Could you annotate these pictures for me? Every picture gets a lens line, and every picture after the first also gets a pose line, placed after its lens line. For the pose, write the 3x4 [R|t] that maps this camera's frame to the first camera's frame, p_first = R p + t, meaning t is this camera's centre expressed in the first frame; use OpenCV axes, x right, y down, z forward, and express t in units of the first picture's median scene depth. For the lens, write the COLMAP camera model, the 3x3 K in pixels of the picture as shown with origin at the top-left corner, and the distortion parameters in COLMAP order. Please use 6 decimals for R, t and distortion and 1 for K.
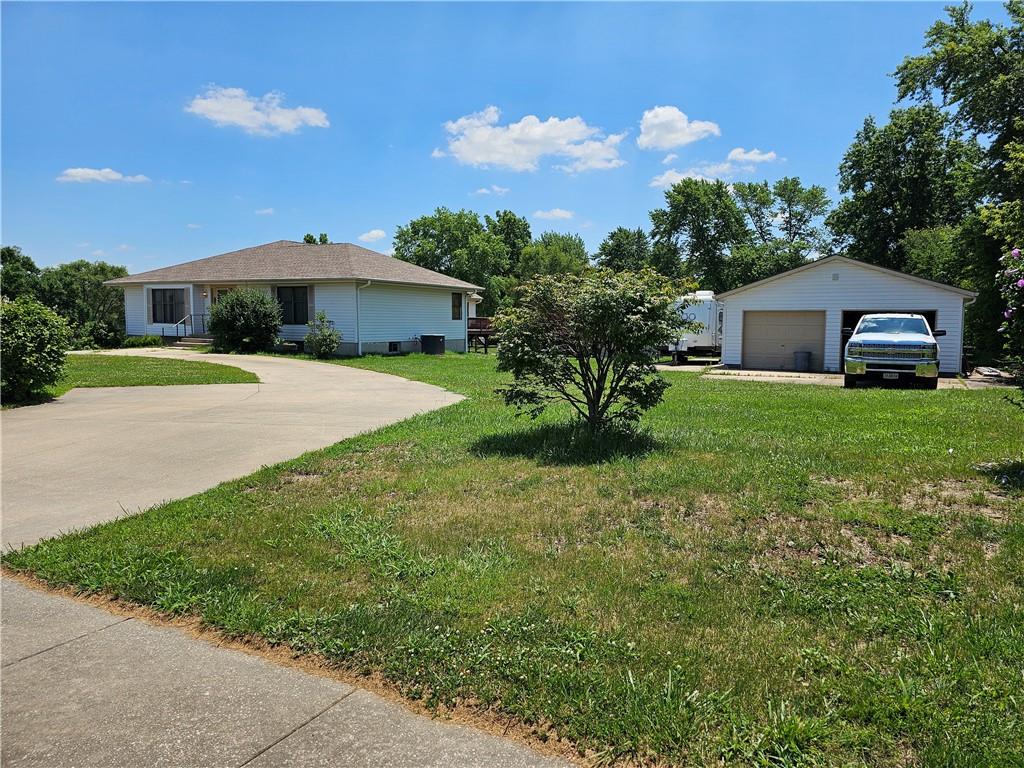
lens RADIAL K [[675.9, 0, 512.0], [0, 675.9, 384.0], [0, 0, 1]] dist [0.042936, -0.002382]
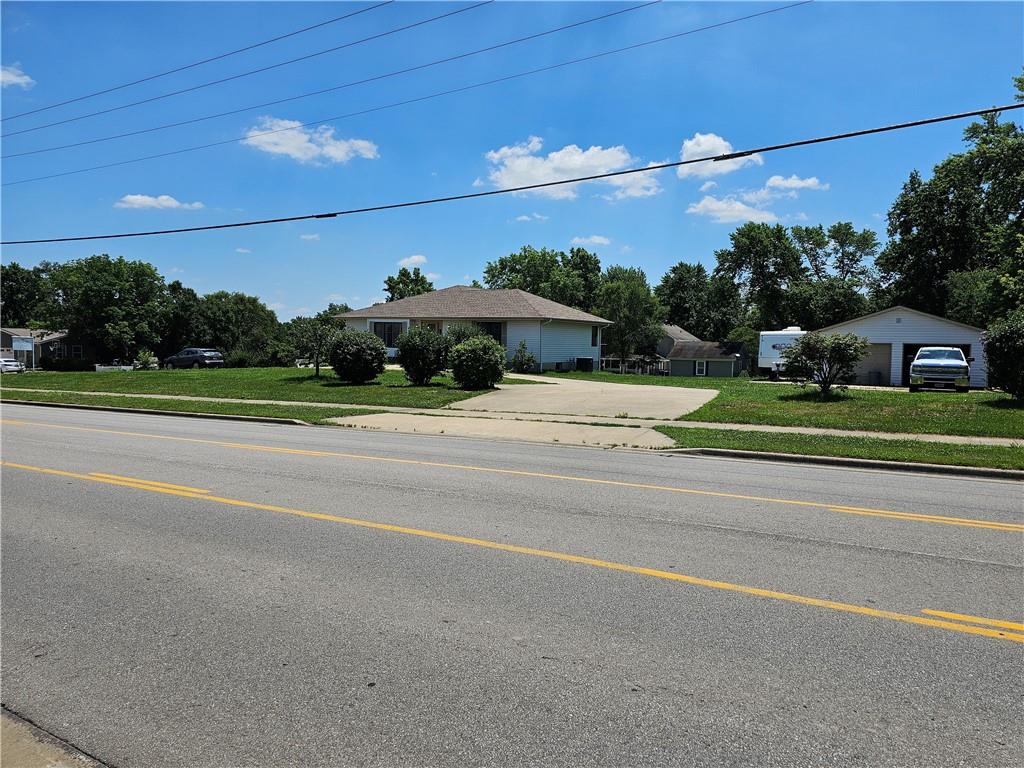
lens RADIAL K [[685.9, 0, 509.8], [0, 685.9, 395.9], [0, 0, 1]] dist [0.063806, -0.018593]
pose [[0.999230, 0.012361, -0.037242, -0.097846], [-0.013034, 0.999755, -0.017888, 0.013547], [0.037012, 0.018360, 0.999146, -0.169750]]
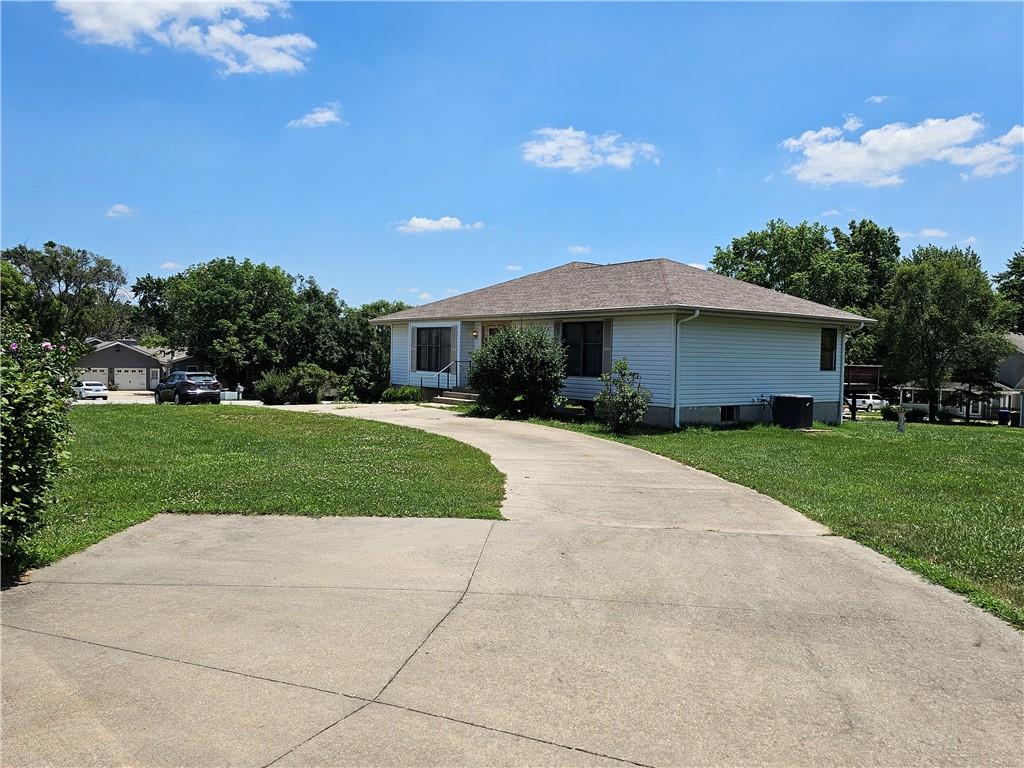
lens RADIAL K [[767.3, 0, 542.9], [0, 767.3, 387.8], [0, 0, 1]] dist [0.044217, -0.002541]
pose [[0.933026, 0.021830, -0.359146, -0.035323], [-0.043607, 0.997661, -0.052648, -0.015060], [0.357157, 0.064783, 0.931795, 0.117964]]
